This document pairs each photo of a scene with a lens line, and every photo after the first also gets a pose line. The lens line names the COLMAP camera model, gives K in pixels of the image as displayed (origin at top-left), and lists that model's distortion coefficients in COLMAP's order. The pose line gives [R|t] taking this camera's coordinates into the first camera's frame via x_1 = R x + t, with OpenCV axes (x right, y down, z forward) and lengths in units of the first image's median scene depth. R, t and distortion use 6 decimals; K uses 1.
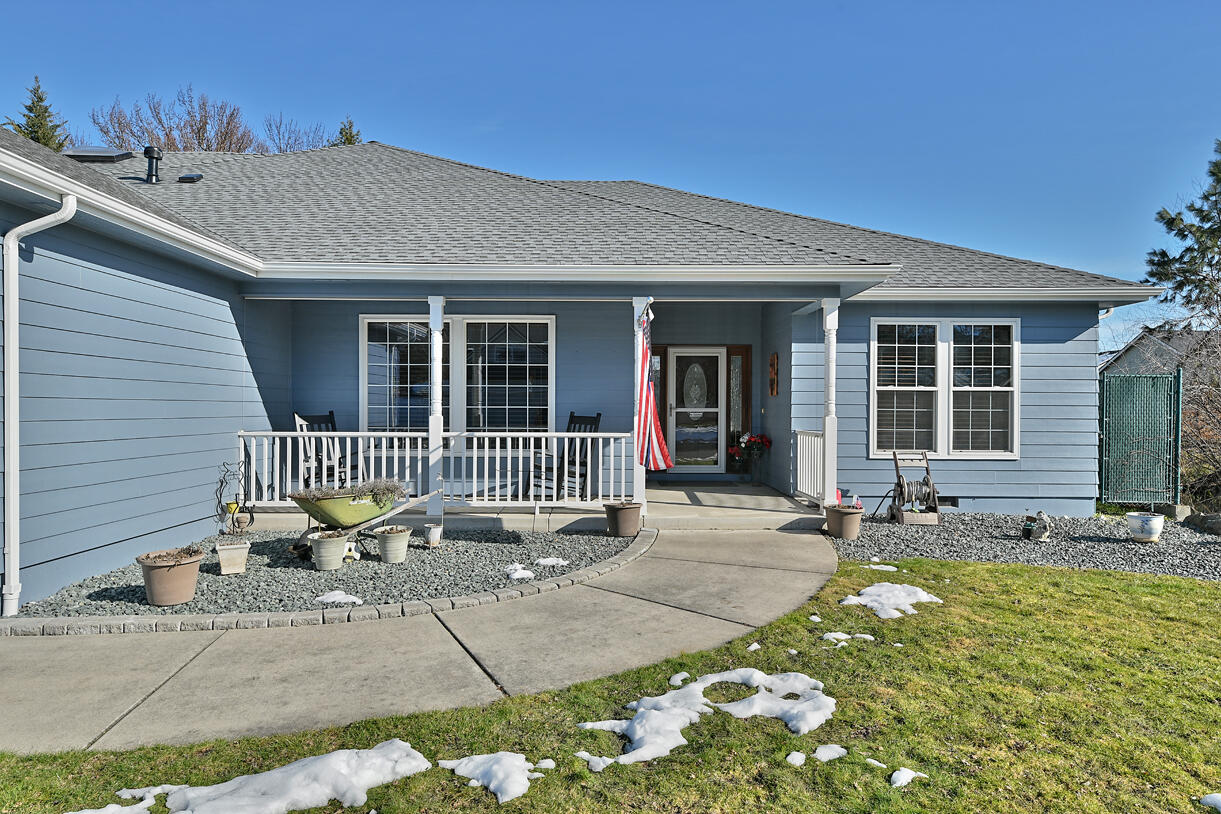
lens RADIAL K [[788.2, 0, 613.0], [0, 788.2, 408.0], [0, 0, 1]] dist [0.005123, -0.000871]
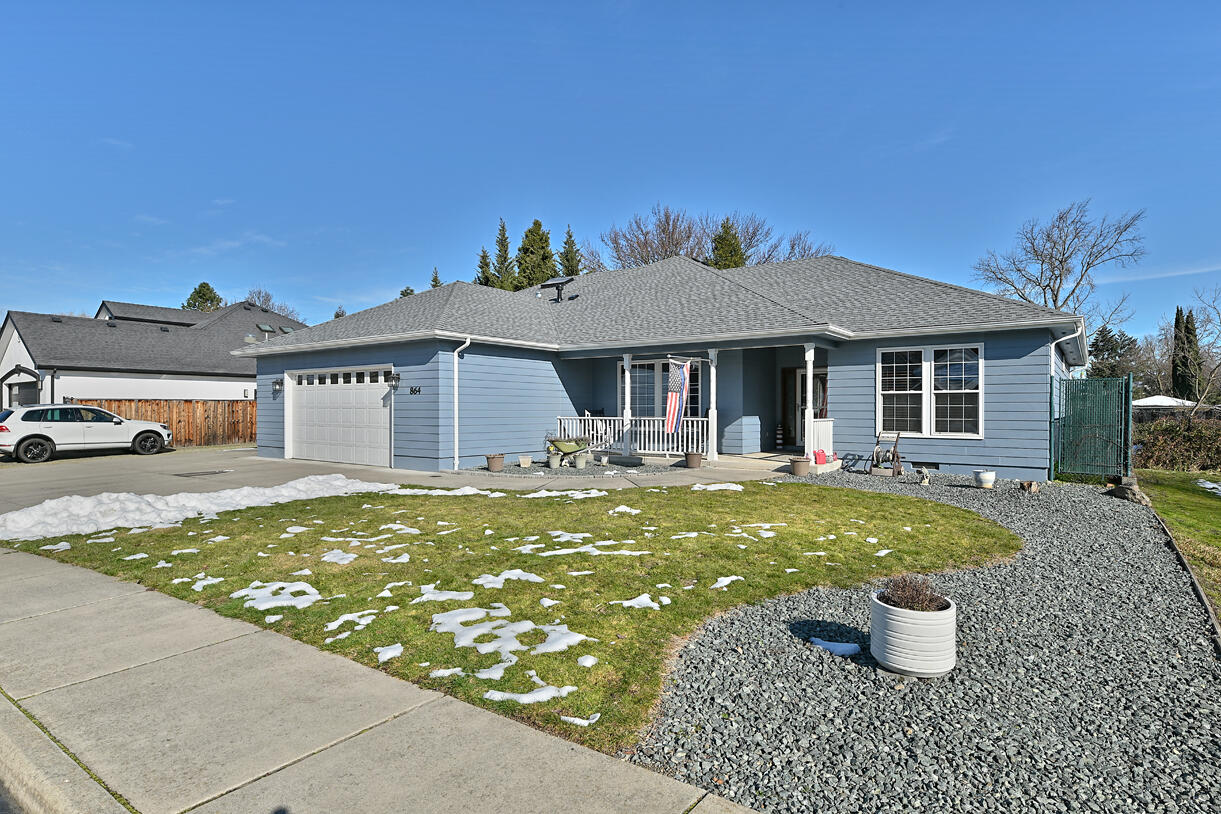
lens RADIAL K [[663.4, 0, 613.9], [0, 663.4, 409.5], [0, 0, 1]] dist [0.001540, -0.000806]
pose [[0.800187, -0.002876, -0.599744, 0.704152], [0.001515, 0.999995, -0.002773, 0.012411], [0.599749, 0.001310, 0.800187, -0.393829]]
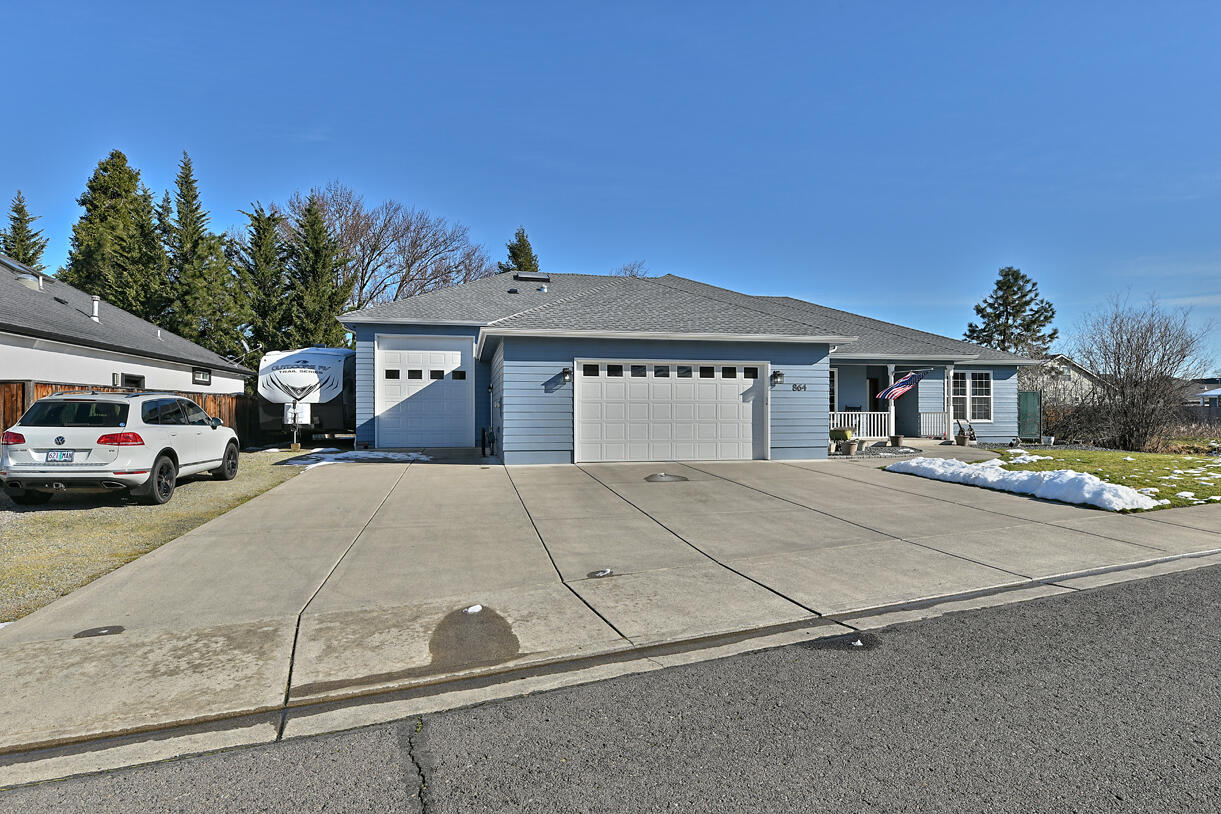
lens RADIAL K [[663.4, 0, 613.5], [0, 663.4, 406.3], [0, 0, 1]] dist [0.001540, -0.000806]
pose [[0.977763, -0.004094, 0.209671, -1.235335], [0.006589, 0.999916, -0.011204, 0.026289], [-0.209608, 0.012337, 0.977708, -0.953617]]
